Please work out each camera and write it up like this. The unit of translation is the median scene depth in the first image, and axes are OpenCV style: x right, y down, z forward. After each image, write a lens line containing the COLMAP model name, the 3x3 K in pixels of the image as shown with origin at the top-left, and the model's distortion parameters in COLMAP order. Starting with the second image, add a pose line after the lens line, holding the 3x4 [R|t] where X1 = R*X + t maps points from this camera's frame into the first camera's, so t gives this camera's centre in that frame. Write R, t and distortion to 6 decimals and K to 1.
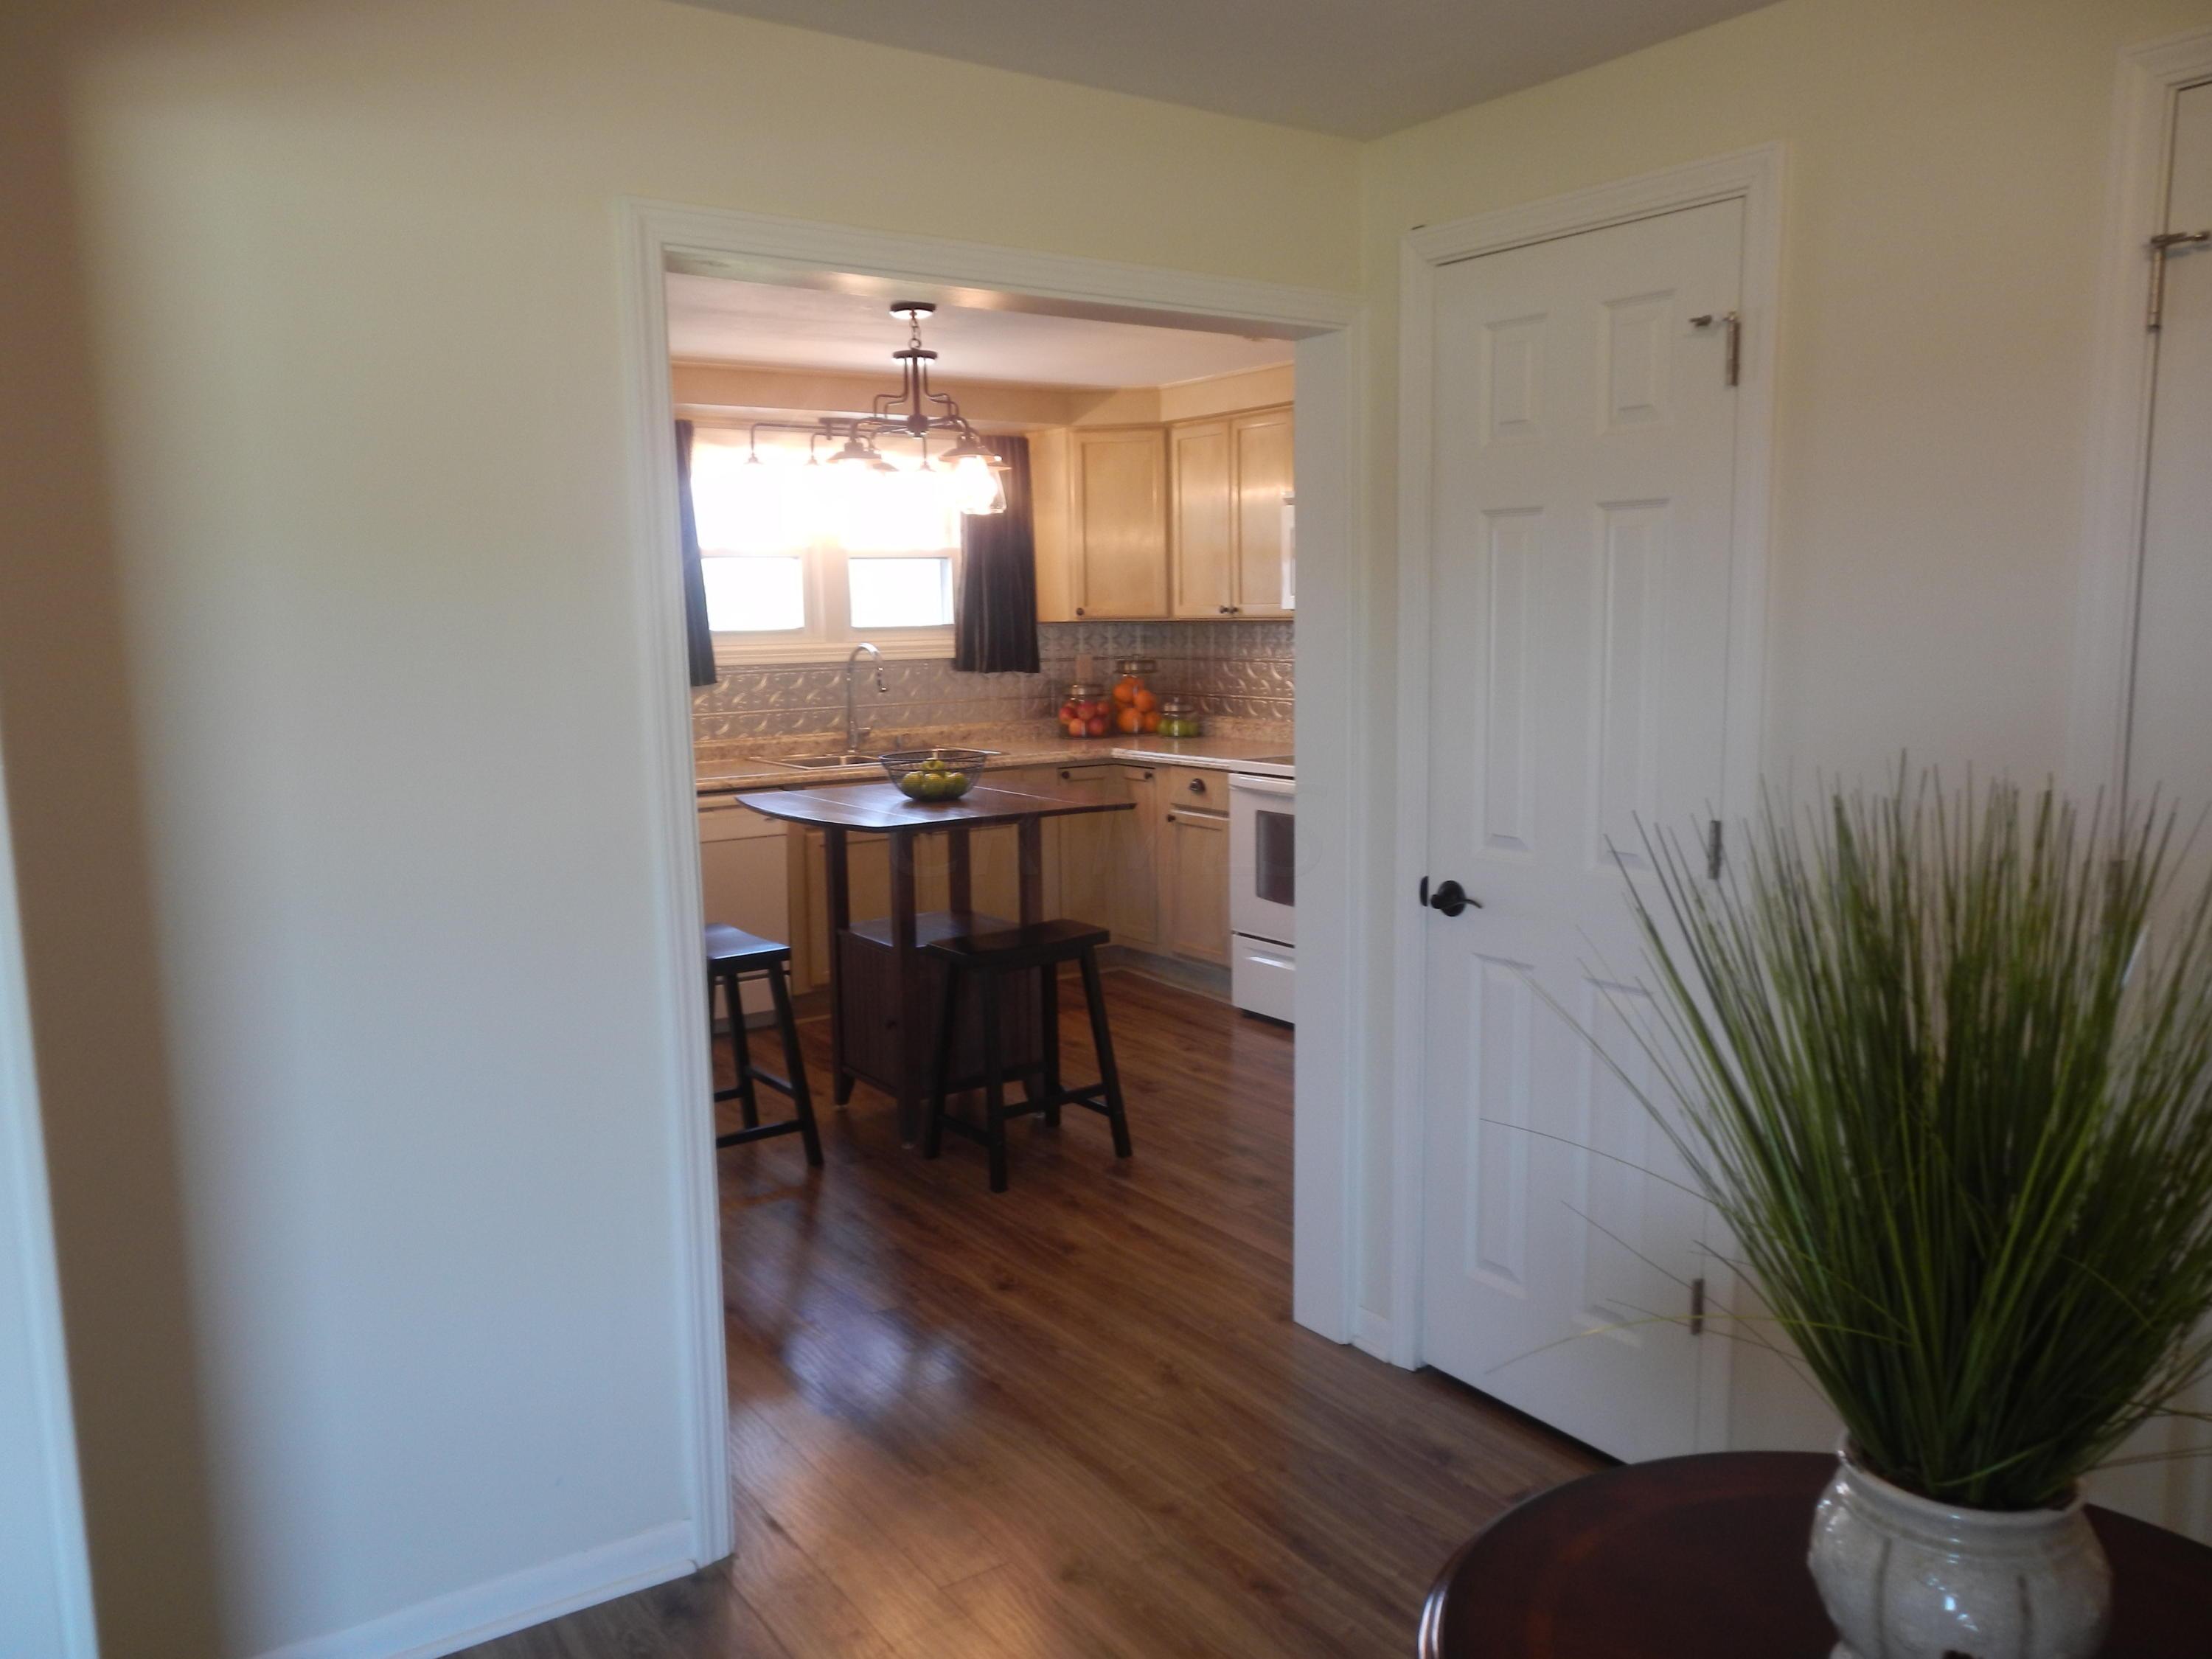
lens RADIAL K [[1712.0, 0, 1098.2], [0, 1712.0, 836.5], [0, 0, 1]] dist [-0.009518, 0.049111]
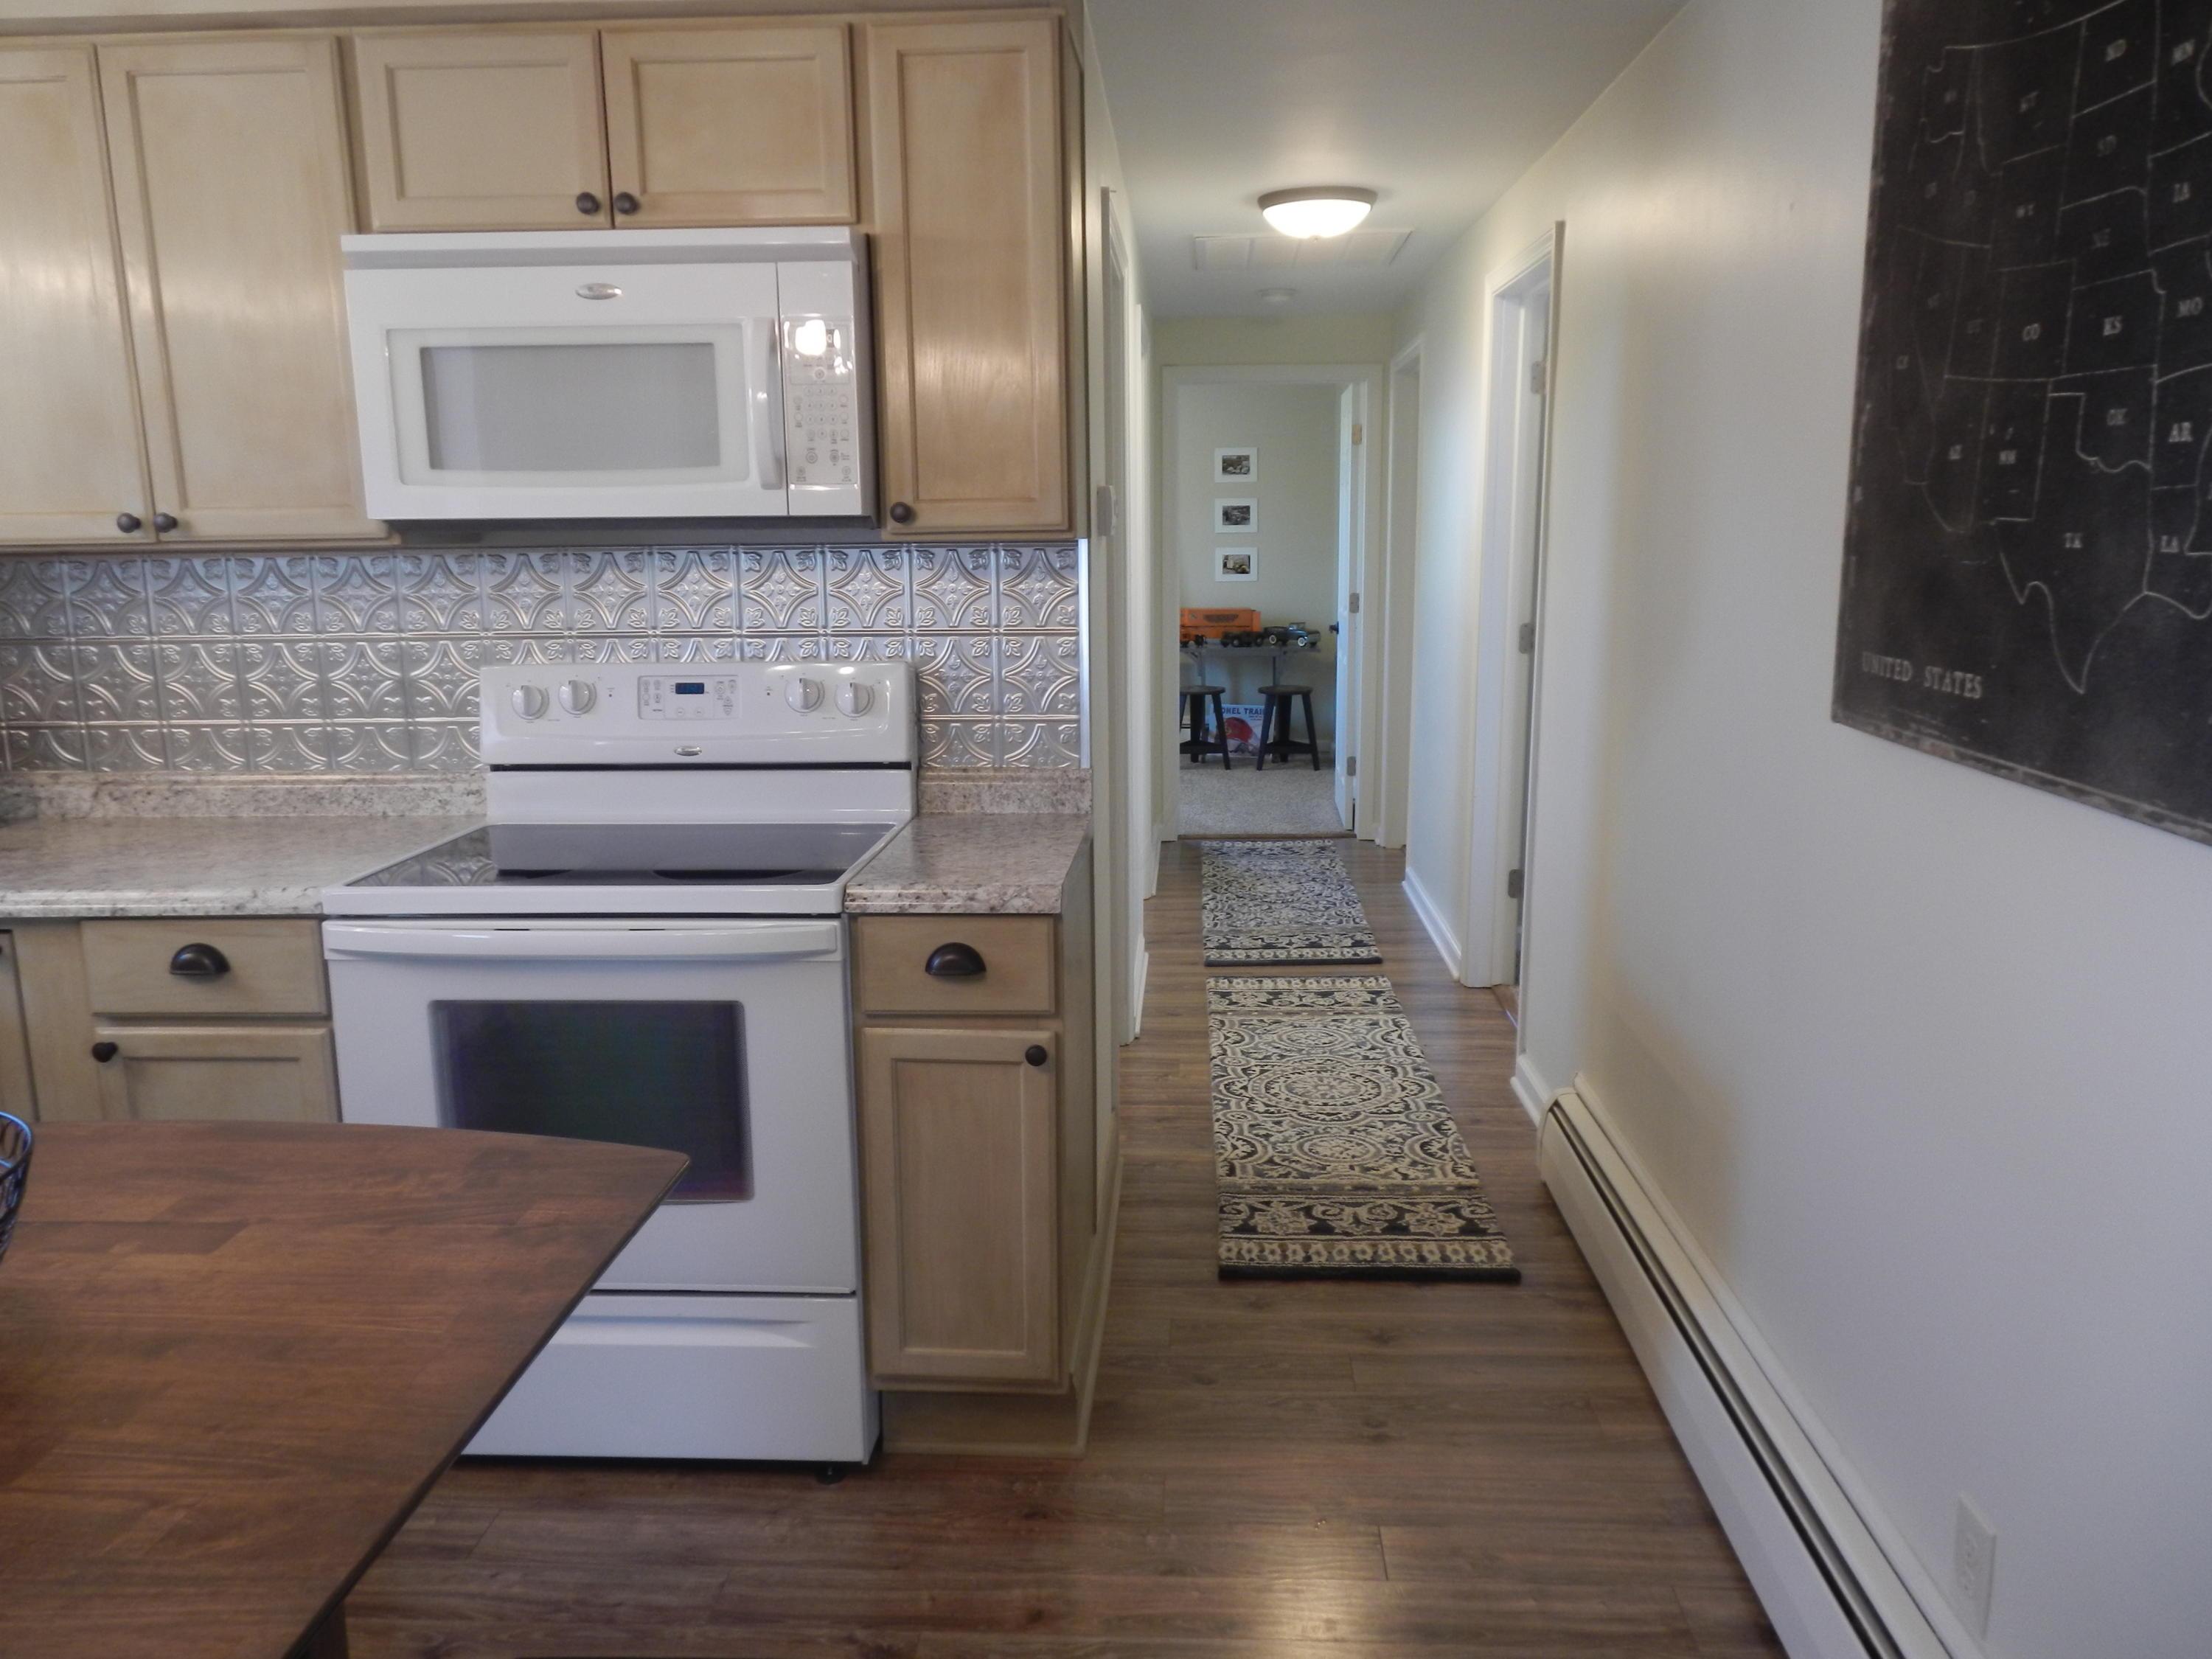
lens RADIAL K [[1690.8, 0, 1105.4], [0, 1690.8, 830.4], [0, 0, 1]] dist [0.018975, -0.001341]
pose [[0.614104, -0.145403, 0.775716, -0.107926], [0.116539, 0.988814, 0.093088, -0.067337], [-0.780574, 0.033235, 0.624180, 0.540319]]
